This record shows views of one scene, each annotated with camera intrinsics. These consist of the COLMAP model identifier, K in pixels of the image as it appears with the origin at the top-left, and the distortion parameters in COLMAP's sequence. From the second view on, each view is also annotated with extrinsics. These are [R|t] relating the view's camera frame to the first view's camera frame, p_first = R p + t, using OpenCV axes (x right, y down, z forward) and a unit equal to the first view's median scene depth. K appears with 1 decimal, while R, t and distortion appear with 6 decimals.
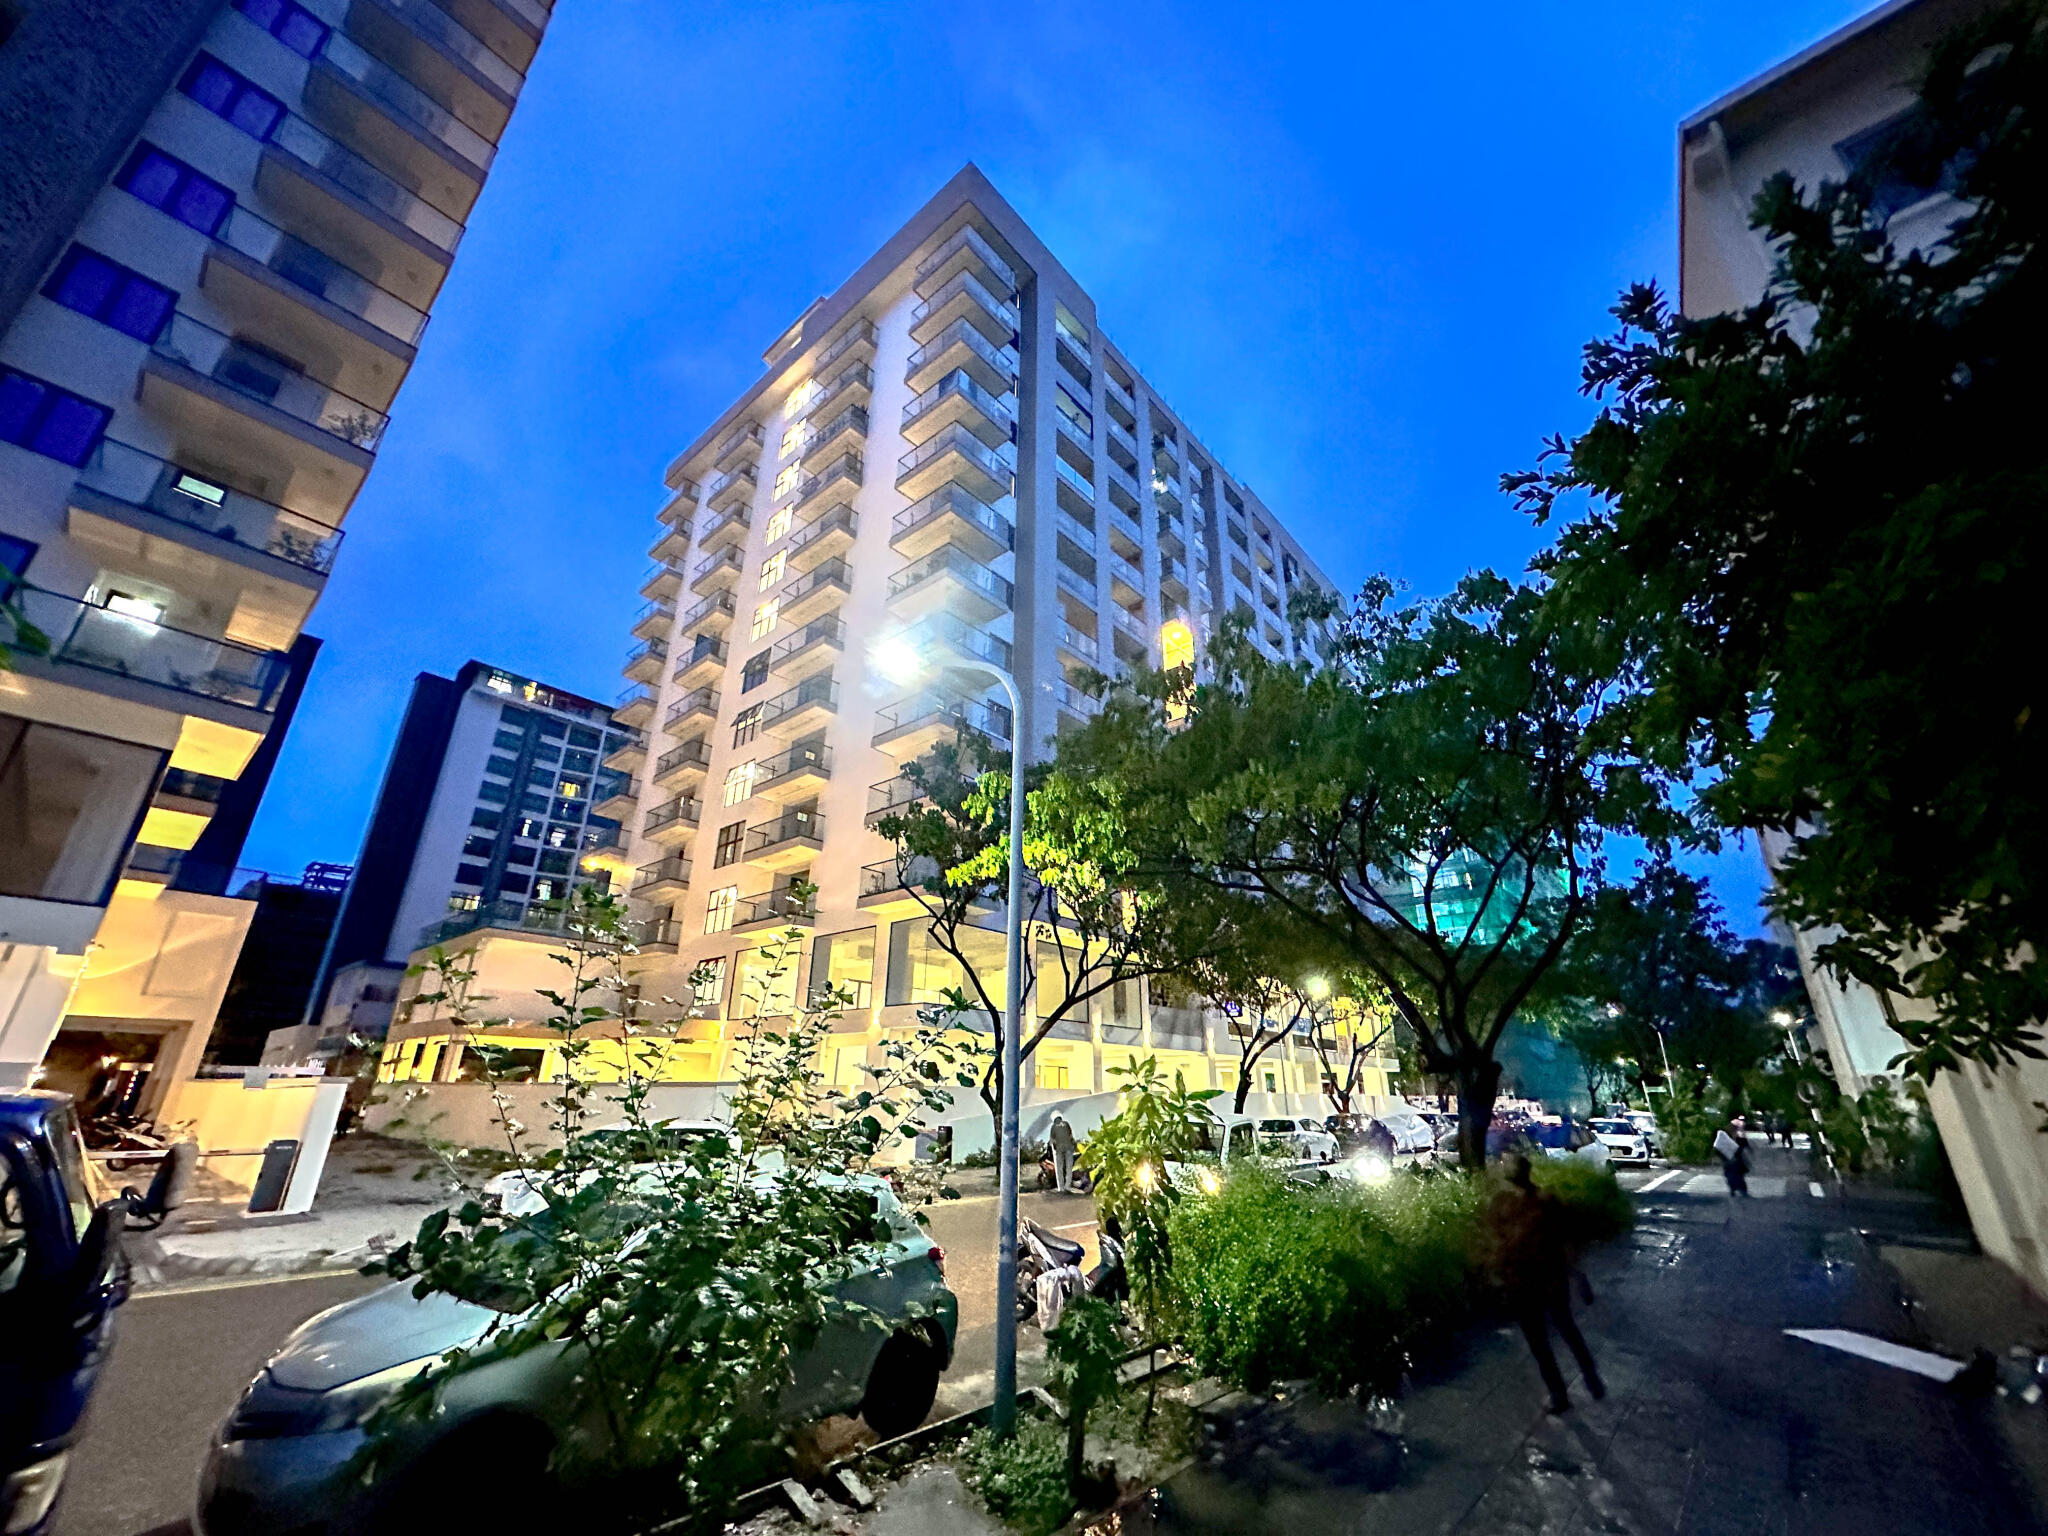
lens RADIAL K [[814.9, 0, 1023.9], [0, 814.9, 770.7], [0, 0, 1]] dist [-0.004807, 0.000866]
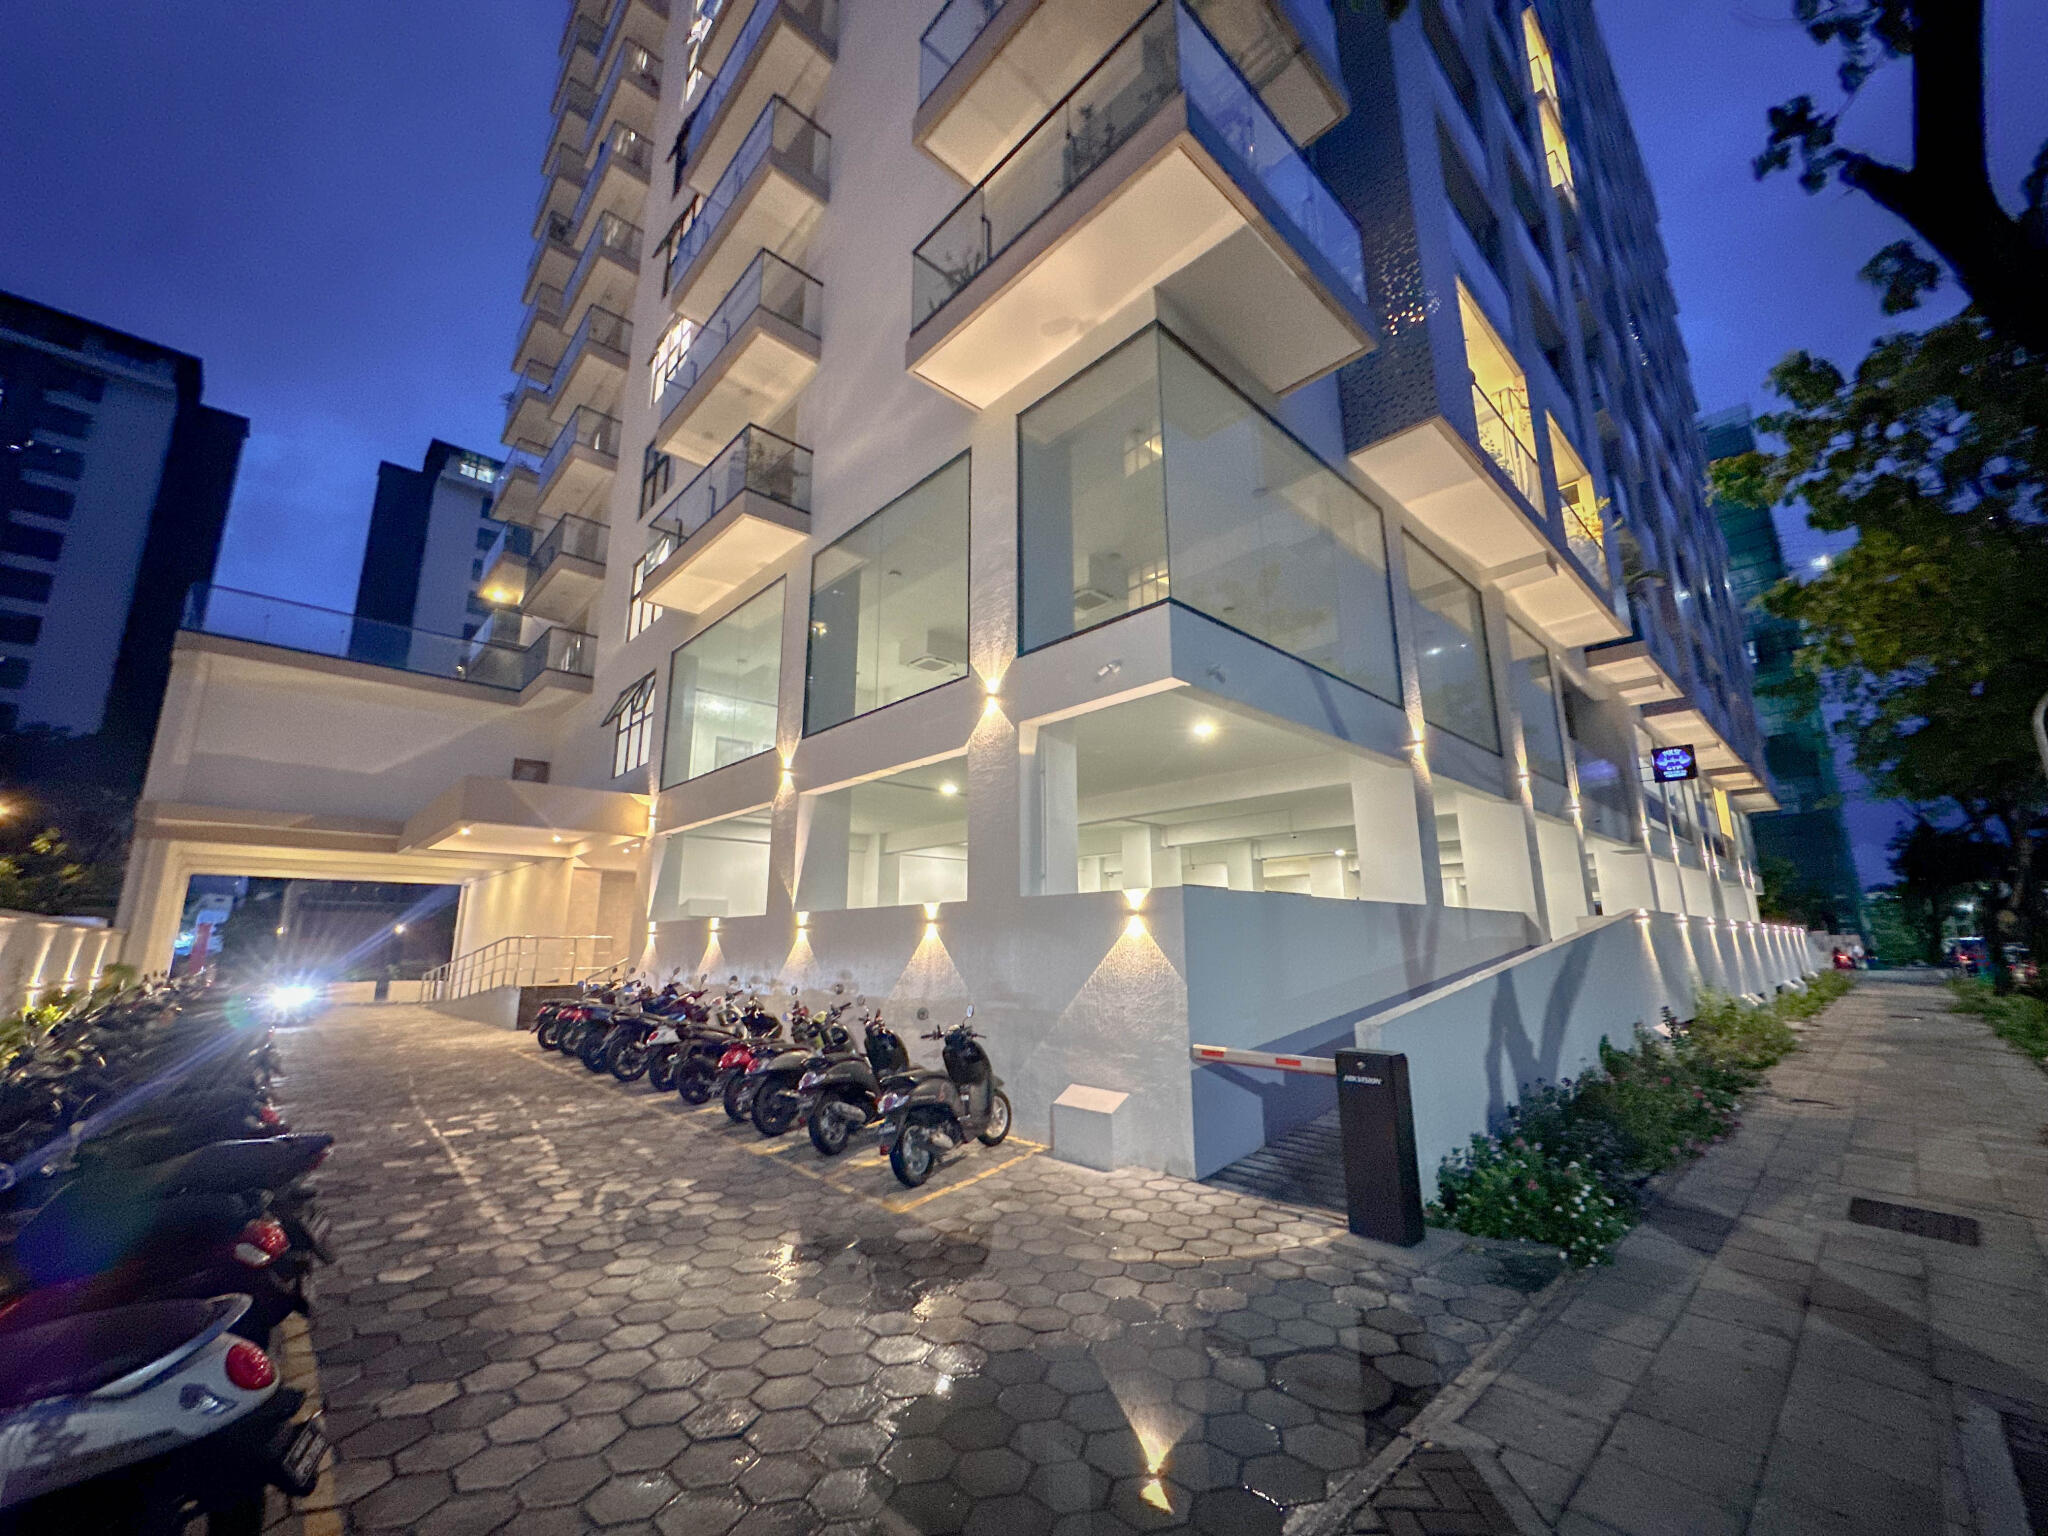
lens RADIAL K [[814.9, 0, 1023.9], [0, 814.9, 770.7], [0, 0, 1]] dist [-0.004807, 0.000866]
pose [[0.995151, -0.038153, -0.090658, -0.116203], [0.052520, 0.985426, 0.161794, 0.230419], [0.083164, -0.165771, 0.982651, 0.563263]]
